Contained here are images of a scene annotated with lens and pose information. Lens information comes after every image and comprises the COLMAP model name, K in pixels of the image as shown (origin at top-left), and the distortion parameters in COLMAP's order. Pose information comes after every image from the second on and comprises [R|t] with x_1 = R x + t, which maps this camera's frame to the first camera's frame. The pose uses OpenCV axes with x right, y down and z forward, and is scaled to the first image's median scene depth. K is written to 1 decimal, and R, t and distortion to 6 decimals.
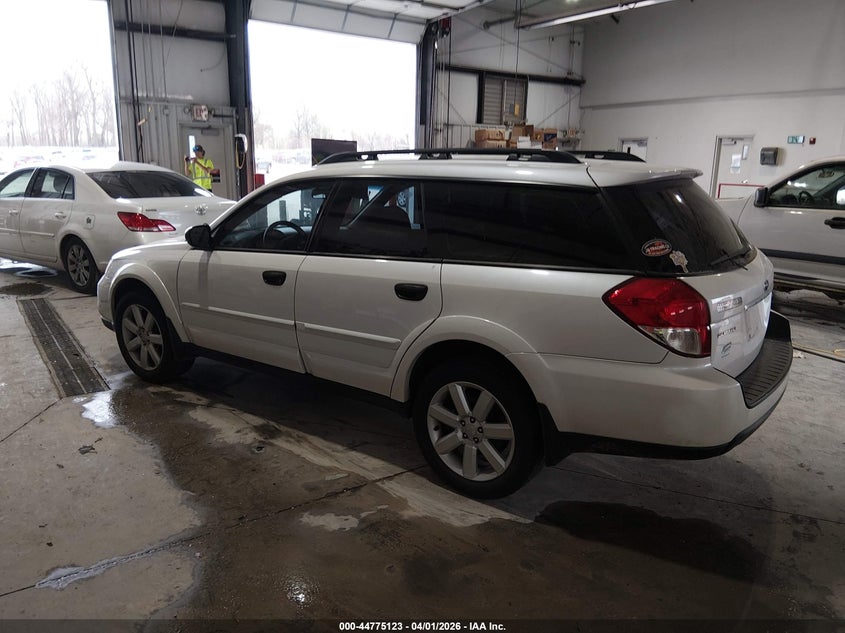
lens RADIAL K [[650.0, 0, 422.5], [0, 650.0, 316.5], [0, 0, 1]] dist [0.071713, -0.136870]
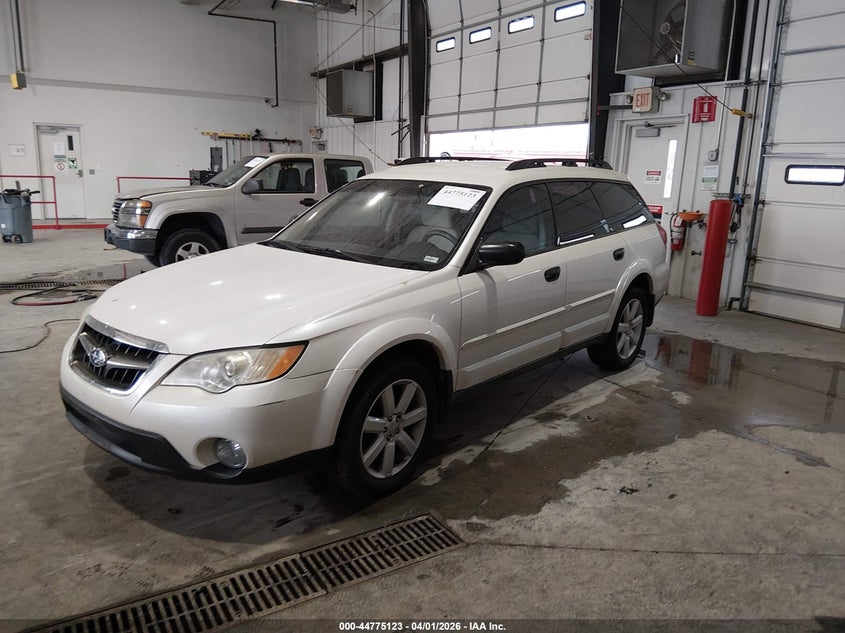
lens RADIAL K [[618.0, 0, 422.5], [0, 618.0, 316.5], [0, 0, 1]] dist [0.060783, -0.120471]
pose [[0.090747, -0.237640, 0.967105, -1.246745], [0.215824, 0.952726, 0.213855, -0.256766], [-0.972206, 0.189318, 0.137745, 1.058858]]
